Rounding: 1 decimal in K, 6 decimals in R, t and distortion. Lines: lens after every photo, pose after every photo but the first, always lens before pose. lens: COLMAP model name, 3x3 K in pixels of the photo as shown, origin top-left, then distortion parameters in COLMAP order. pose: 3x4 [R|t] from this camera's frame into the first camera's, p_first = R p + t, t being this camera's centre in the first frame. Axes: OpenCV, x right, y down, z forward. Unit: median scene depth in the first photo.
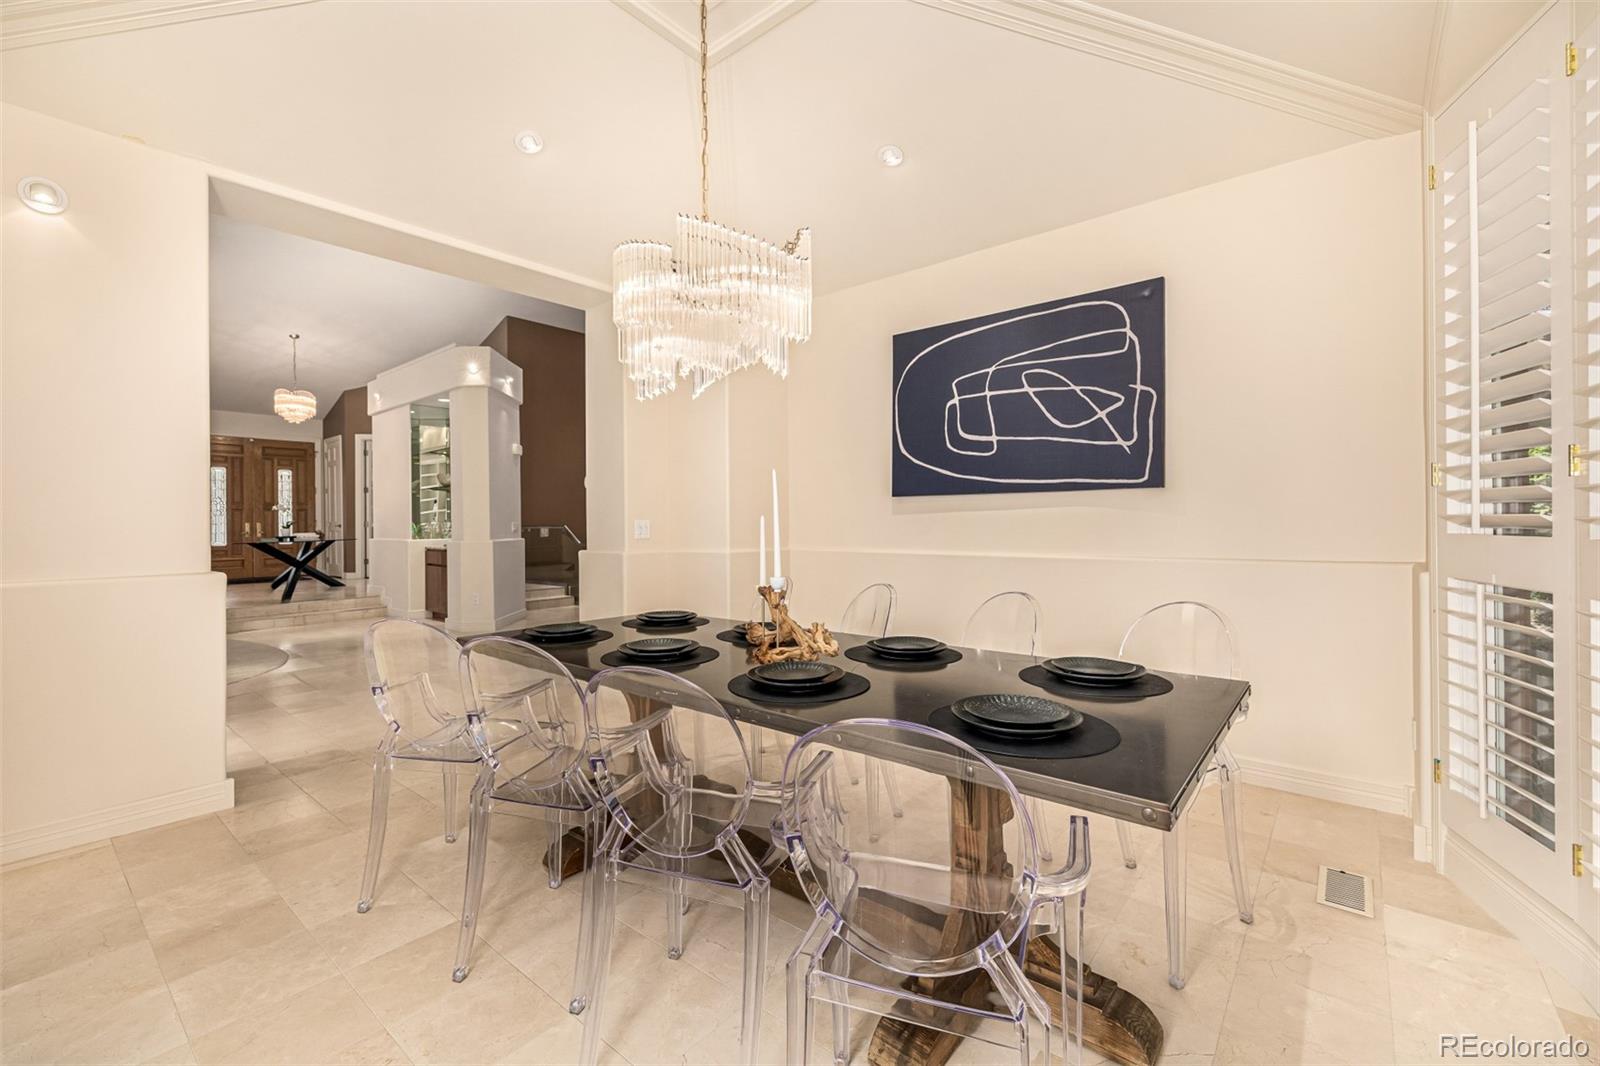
lens RADIAL K [[678.0, 0, 800.4], [0, 678.0, 524.0], [0, 0, 1]] dist [-0.008579, -0.000770]
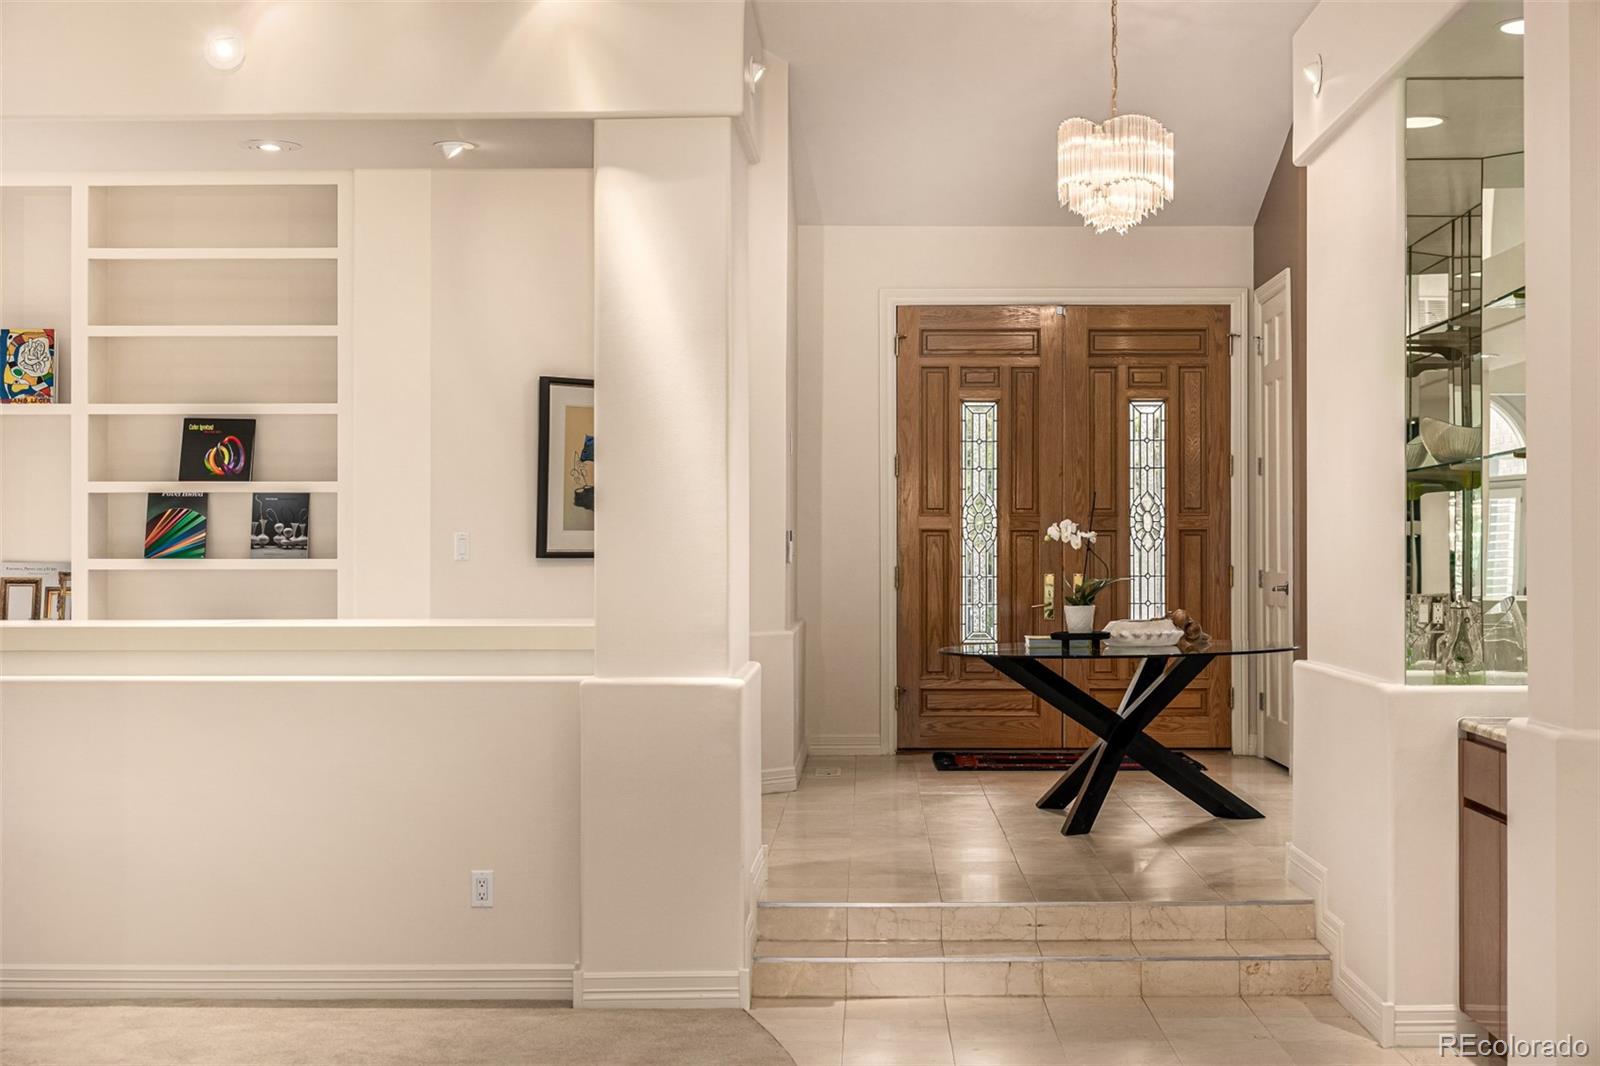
lens RADIAL K [[2095.1, 0, 801.7], [0, 2095.1, 535.2], [0, 0, 1]] dist [0.025696, 0.000000]
pose [[0.608913, 0.006157, -0.793213, -0.107925], [-0.011185, 0.999937, -0.000824, -0.017149], [0.793158, 0.009374, 0.608943, 0.306864]]
